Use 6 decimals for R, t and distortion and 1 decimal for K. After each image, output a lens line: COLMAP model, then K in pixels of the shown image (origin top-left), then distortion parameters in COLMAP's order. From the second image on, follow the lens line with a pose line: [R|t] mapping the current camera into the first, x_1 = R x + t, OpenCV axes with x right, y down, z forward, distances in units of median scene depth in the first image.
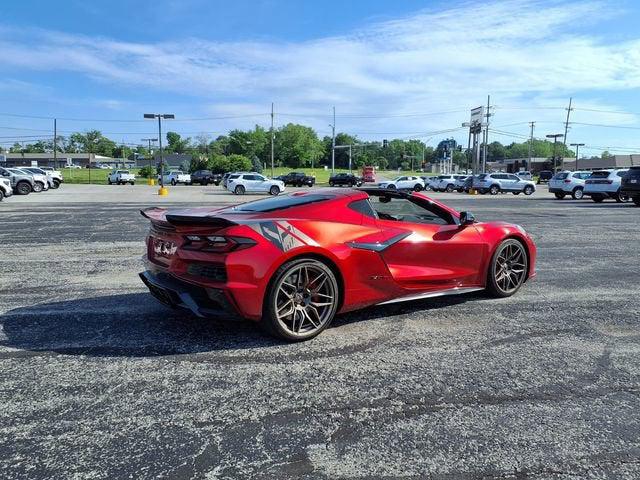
lens RADIAL K [[507.8, 0, 318.2], [0, 507.8, 243.8], [0, 0, 1]] dist [0.079944, -0.125115]
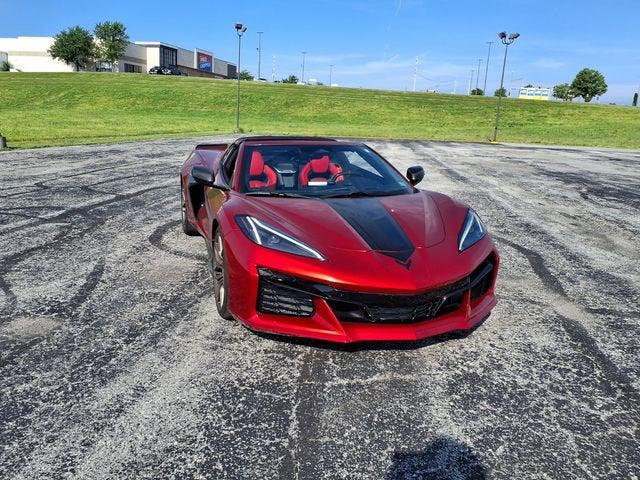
lens RADIAL K [[510.4, 0, 318.9], [0, 510.4, 240.3], [0, 0, 1]] dist [0.036450, -0.041161]
pose [[-0.280628, 0.206405, -0.937361, 0.121768], [-0.157557, 0.953450, 0.257117, -0.022609], [0.946796, 0.219842, -0.235045, 0.165480]]
